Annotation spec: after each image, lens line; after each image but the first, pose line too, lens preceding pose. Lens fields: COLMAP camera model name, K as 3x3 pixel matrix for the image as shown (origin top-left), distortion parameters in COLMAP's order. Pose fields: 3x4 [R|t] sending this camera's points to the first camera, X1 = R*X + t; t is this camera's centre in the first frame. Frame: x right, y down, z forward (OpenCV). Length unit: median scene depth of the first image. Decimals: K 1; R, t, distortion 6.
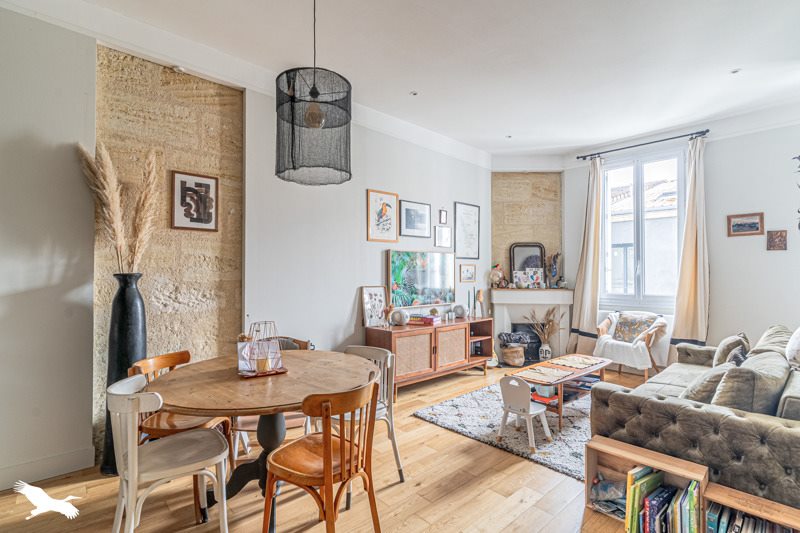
lens RADIAL K [[393.4, 0, 389.8], [0, 393.4, 268.4], [0, 0, 1]] dist [0.003791, 0.000060]
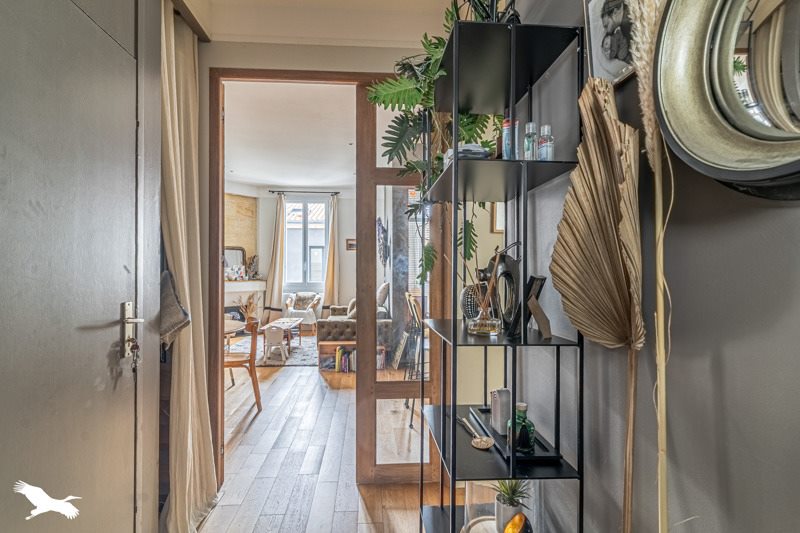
lens RADIAL K [[393.4, 0, 389.8], [0, 393.4, 267.9], [0, 0, 1]] dist [0.003791, 0.000060]
pose [[0.632401, 0.001074, 0.774641, -0.450944], [-0.008853, 0.999944, 0.005842, -0.006912], [-0.774591, -0.010552, 0.632375, -0.340482]]
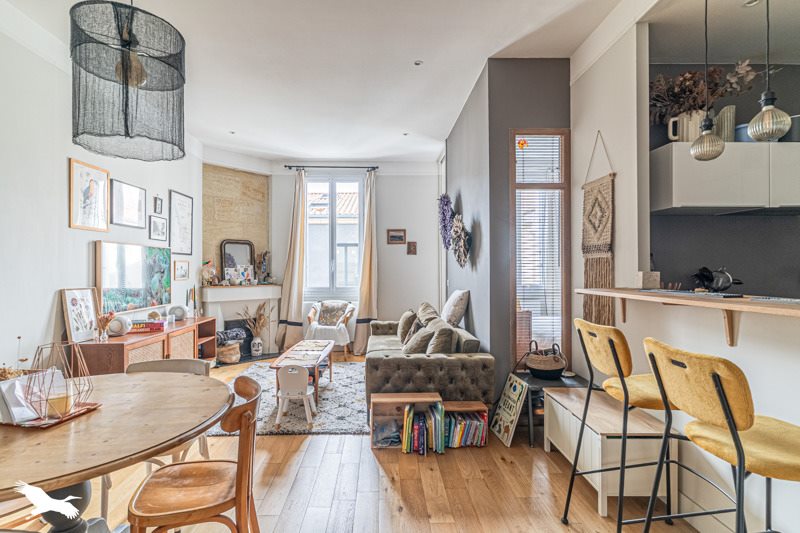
lens RADIAL K [[393.4, 0, 397.3], [0, 393.4, 267.7], [0, 0, 1]] dist [0.003791, 0.000060]
pose [[0.648490, 0.000147, 0.761223, -0.194779], [-0.005970, 0.999970, 0.004892, -0.001590], [-0.761200, -0.007717, 0.648471, 0.041108]]
